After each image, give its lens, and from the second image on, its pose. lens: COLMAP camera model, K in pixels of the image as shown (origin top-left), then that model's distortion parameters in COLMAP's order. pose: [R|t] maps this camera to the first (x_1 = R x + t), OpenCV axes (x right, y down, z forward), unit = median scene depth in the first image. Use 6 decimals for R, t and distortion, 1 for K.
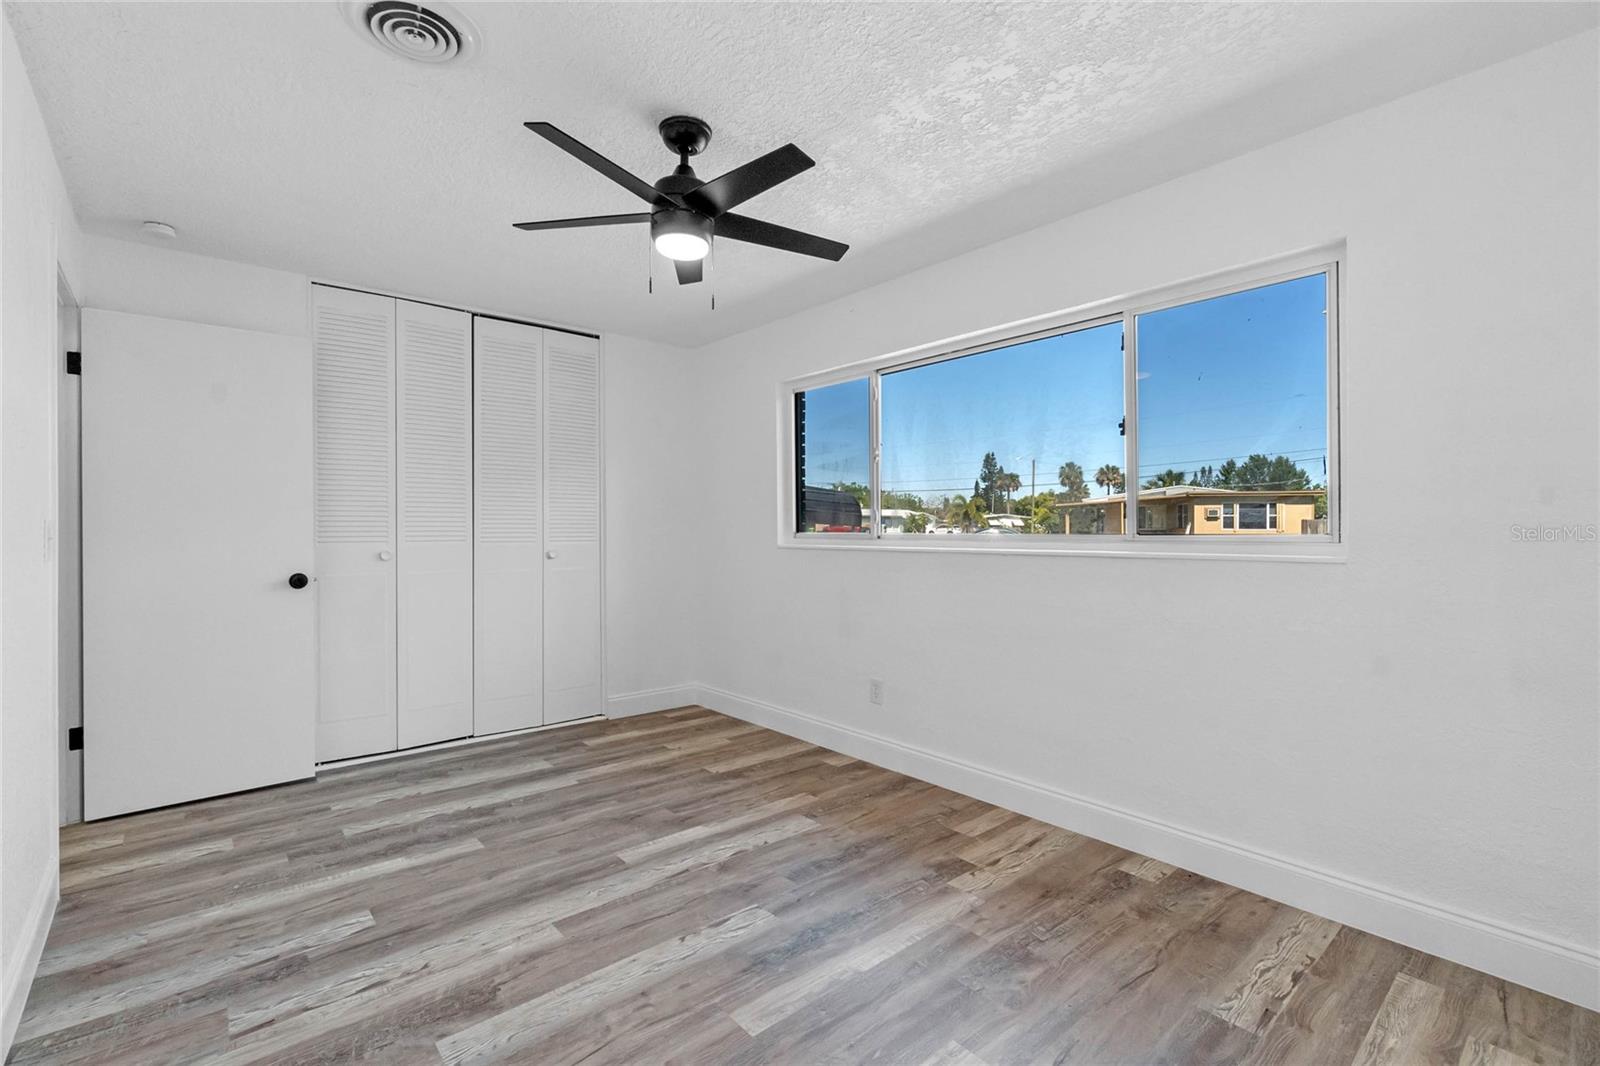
lens RADIAL K [[691.8, 0, 796.2], [0, 691.8, 533.6], [0, 0, 1]] dist [-0.007462, 0.001237]
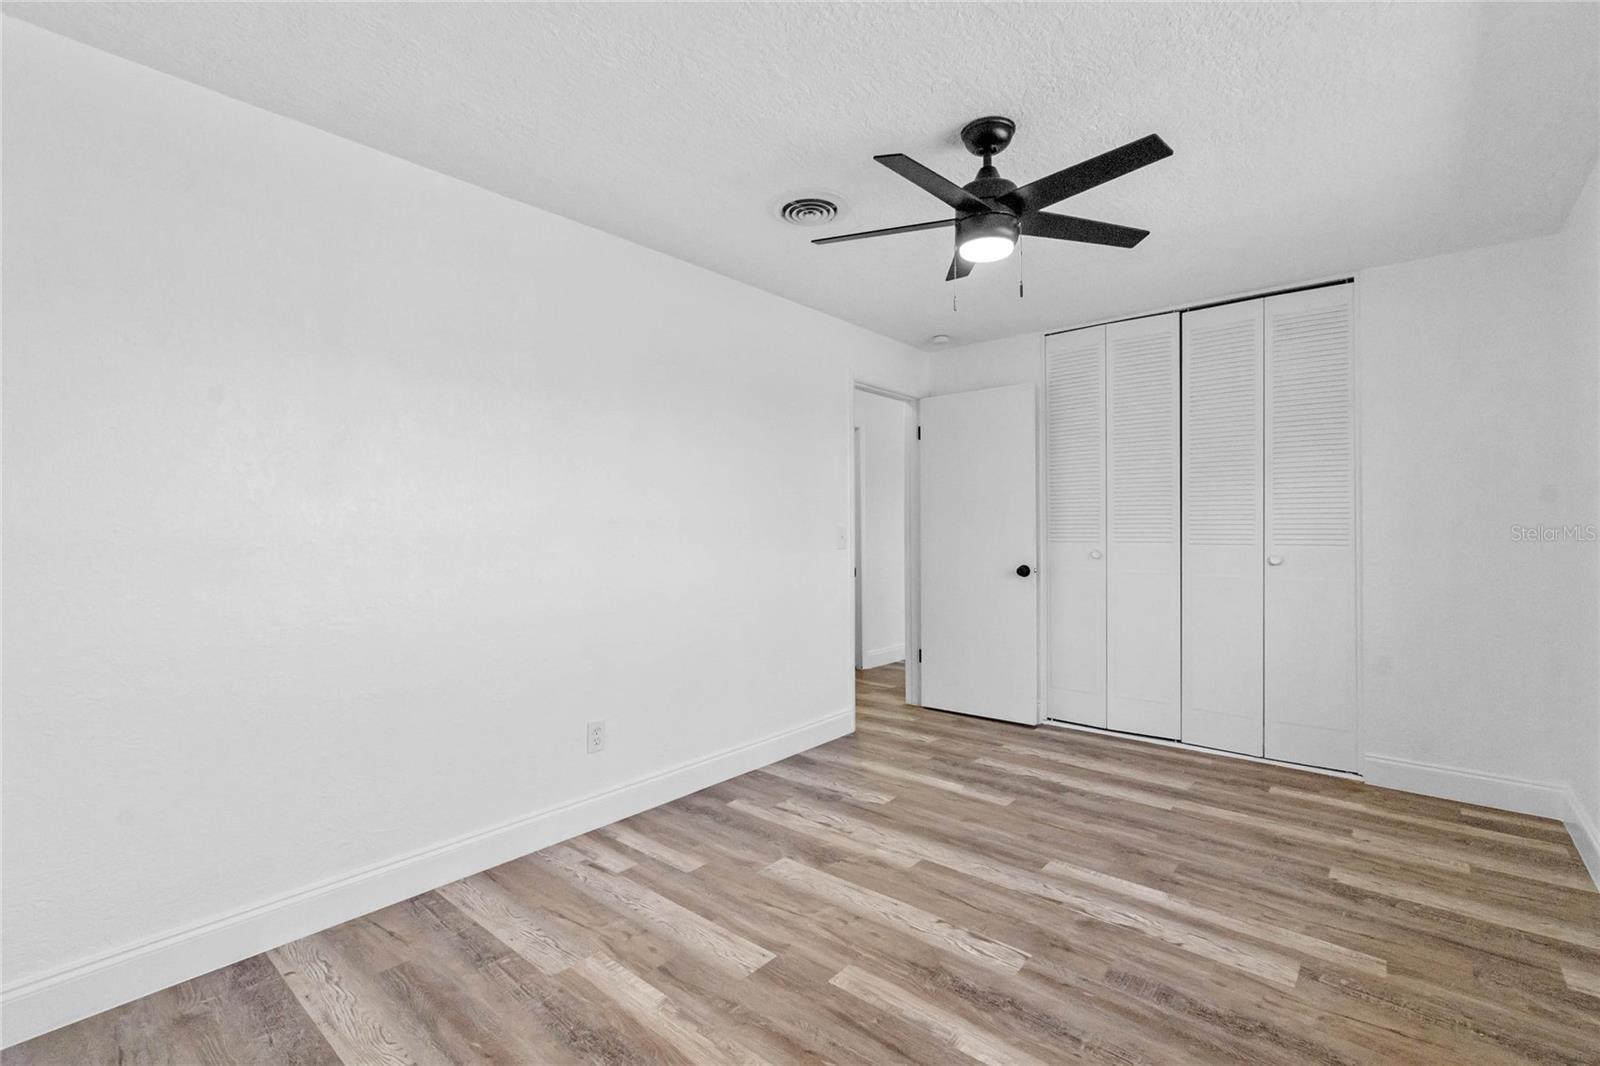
lens RADIAL K [[691.8, 0, 796.2], [0, 691.8, 533.6], [0, 0, 1]] dist [-0.007462, 0.001237]
pose [[0.169086, 0.002968, -0.985597, 0.601248], [-0.003046, 0.999992, 0.002489, -0.004506], [0.985597, 0.002581, 0.169094, 0.435808]]
